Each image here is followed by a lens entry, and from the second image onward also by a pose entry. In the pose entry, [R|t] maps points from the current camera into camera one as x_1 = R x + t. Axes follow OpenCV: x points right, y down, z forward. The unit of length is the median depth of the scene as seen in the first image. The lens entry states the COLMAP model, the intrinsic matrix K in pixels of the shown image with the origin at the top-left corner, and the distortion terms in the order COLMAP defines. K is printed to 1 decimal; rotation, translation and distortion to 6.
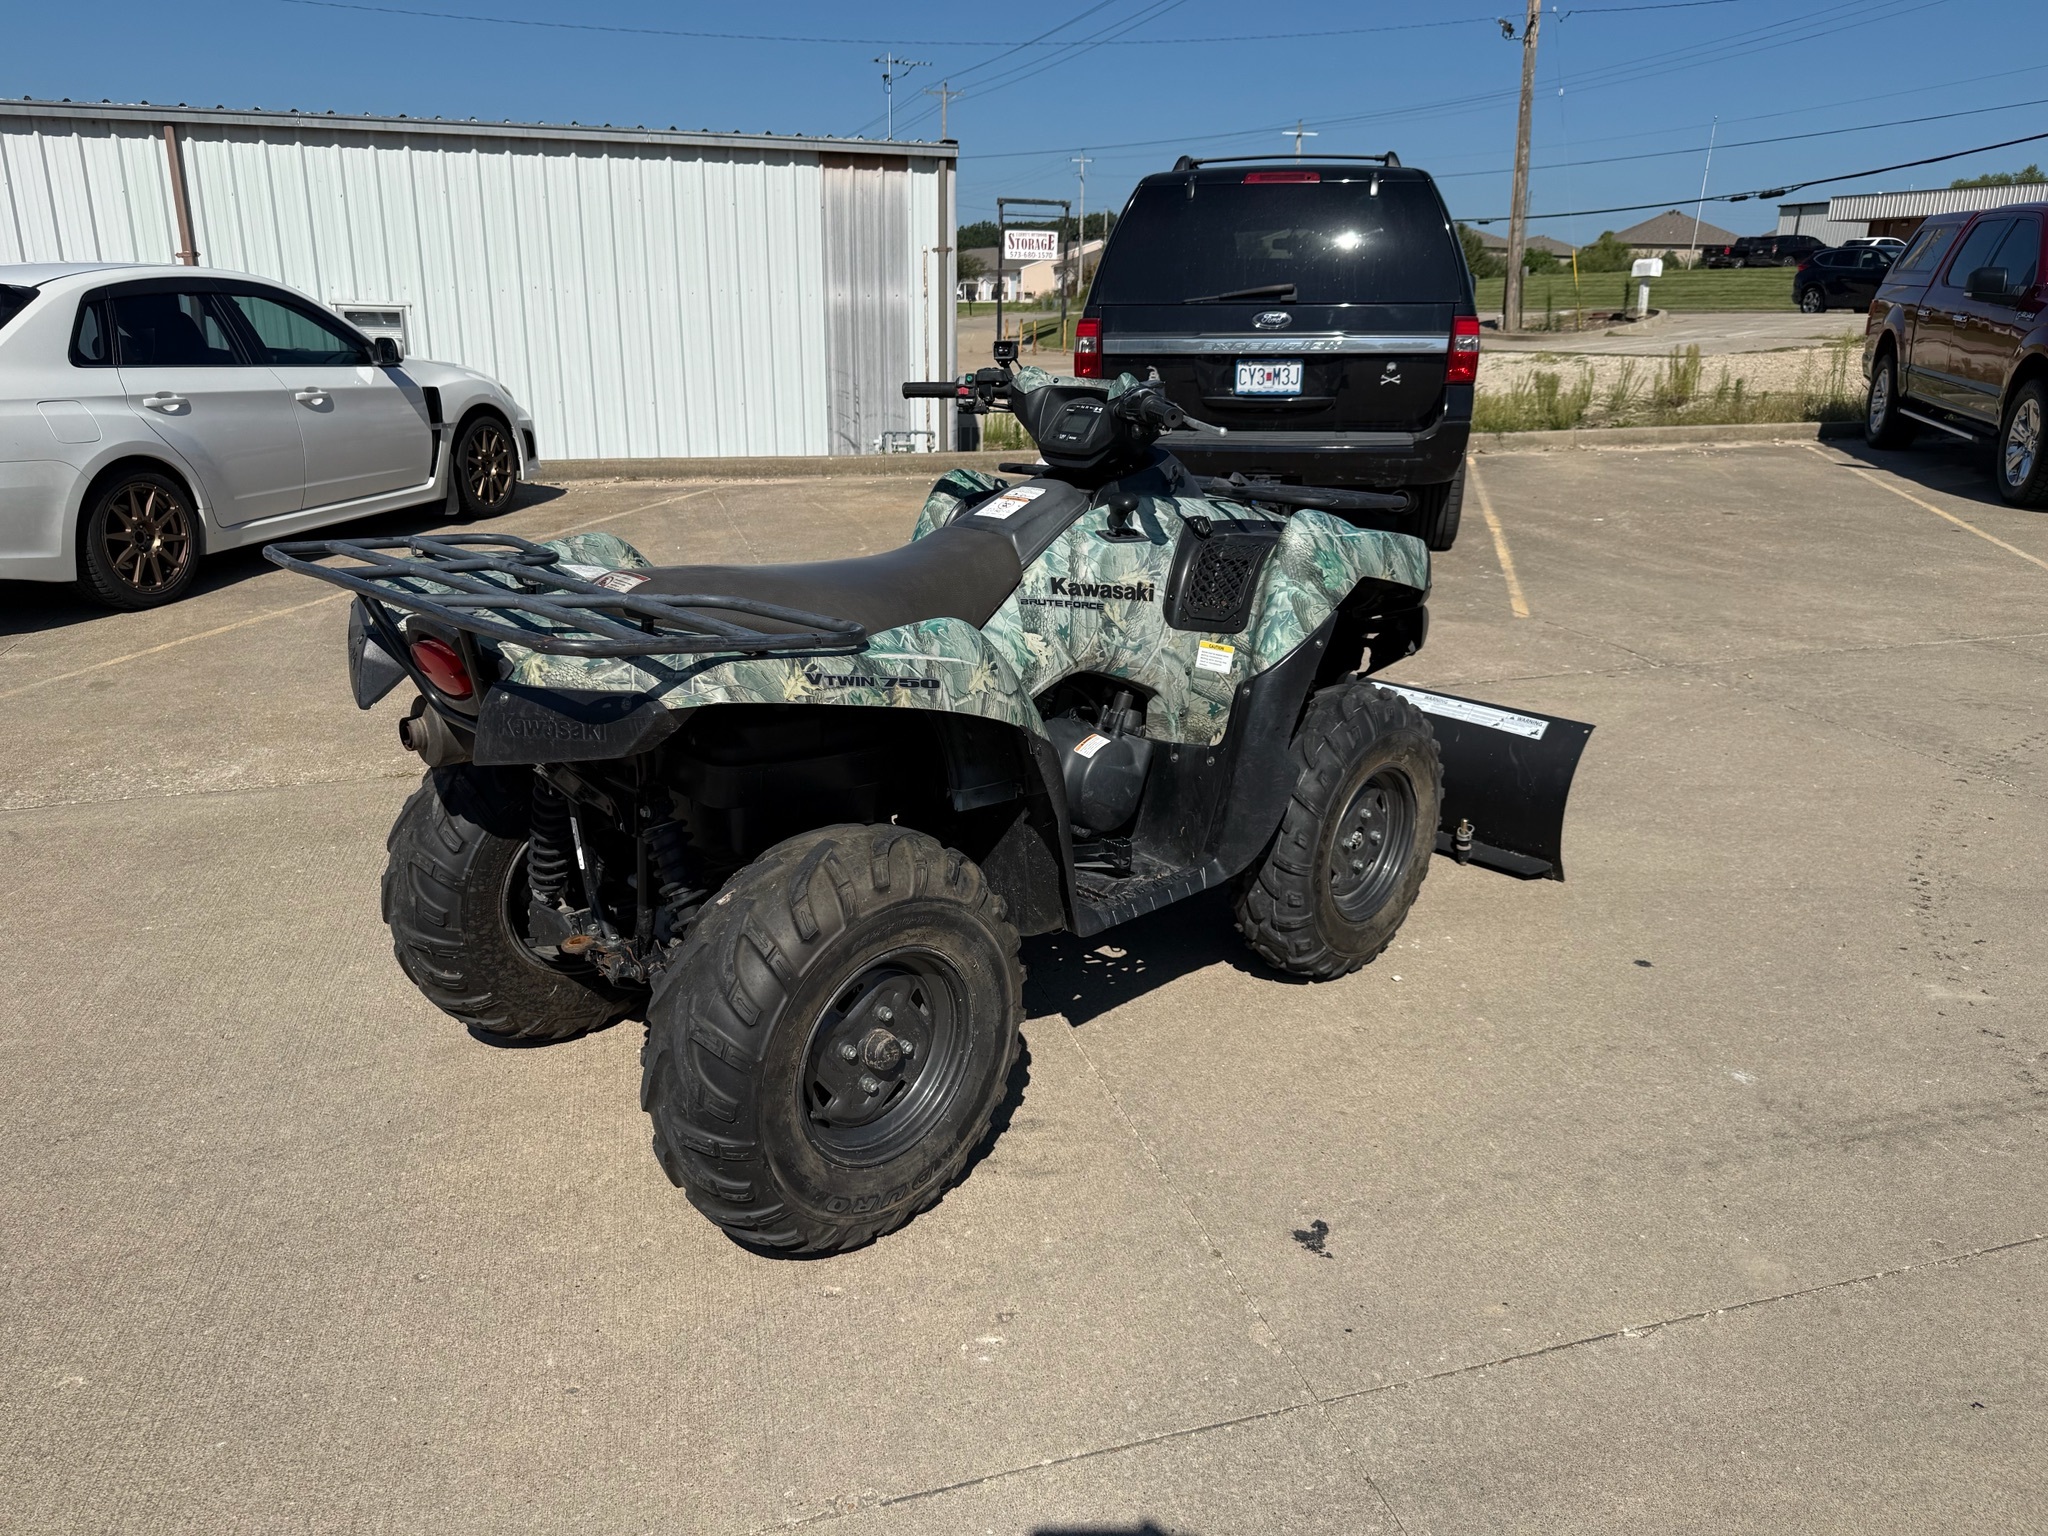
lens RADIAL K [[1583.6, 0, 1087.4], [0, 1583.6, 818.5], [0, 0, 1]] dist [0.070066, -0.101625]
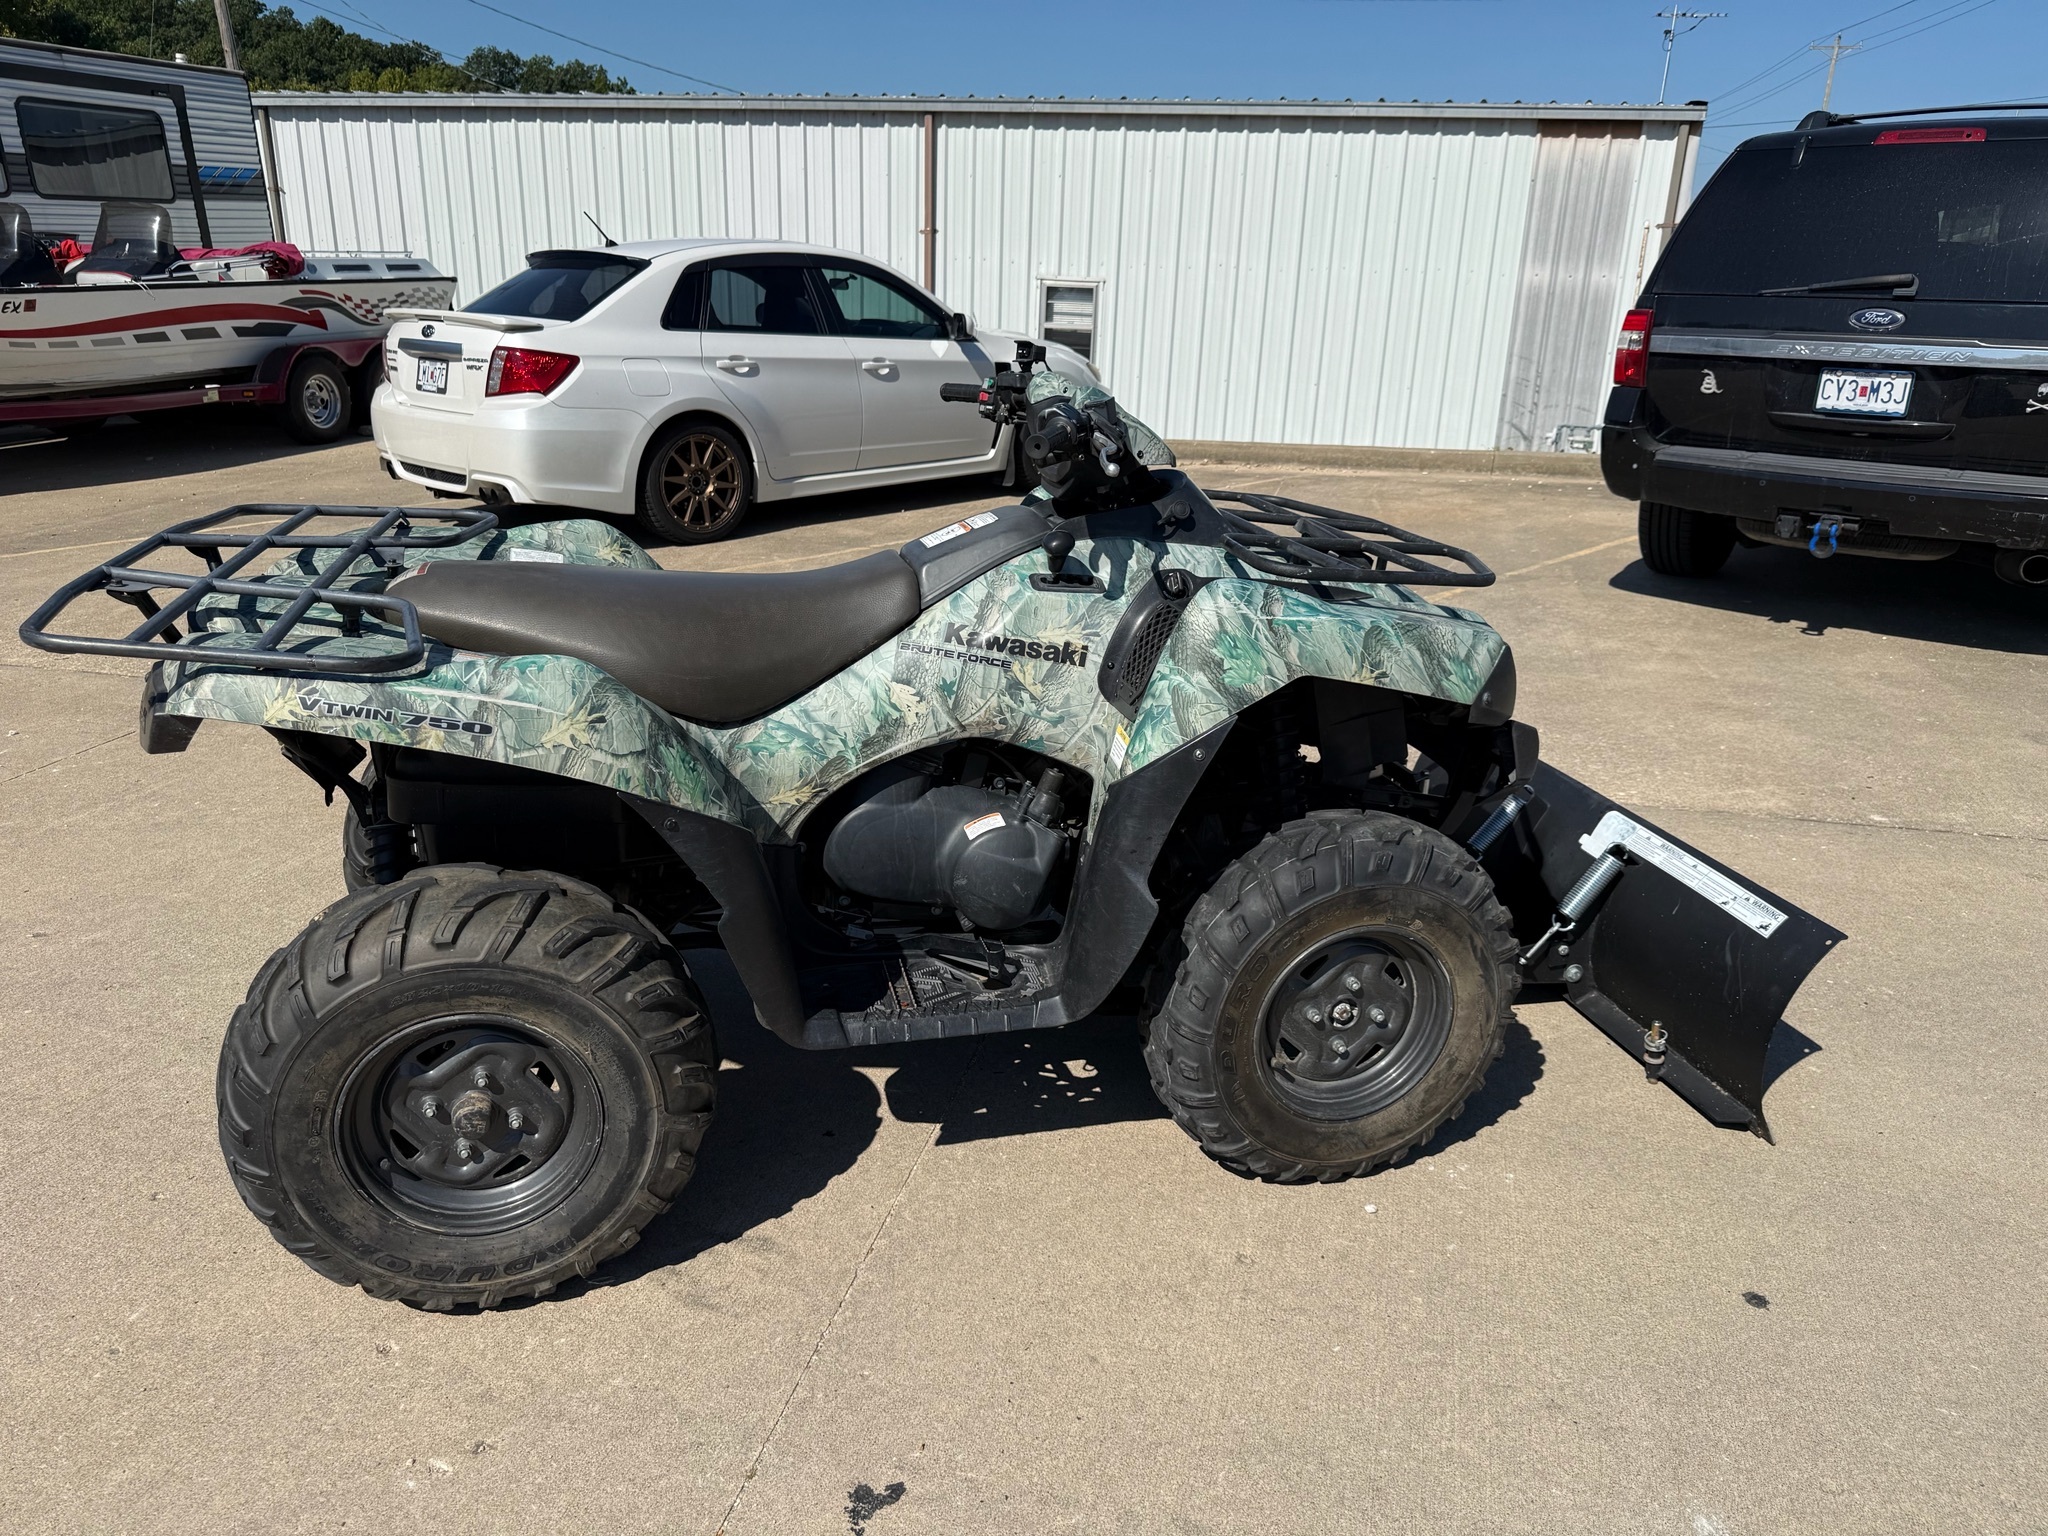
lens RADIAL K [[1583.6, 0, 962.4], [0, 1583.6, 815.2], [0, 0, 1]] dist [0.070066, -0.101625]
pose [[0.842215, 0.189208, -0.504851, 0.180312], [-0.183417, 0.981096, 0.061711, -0.044021], [0.506984, 0.040625, 0.860998, 0.117880]]
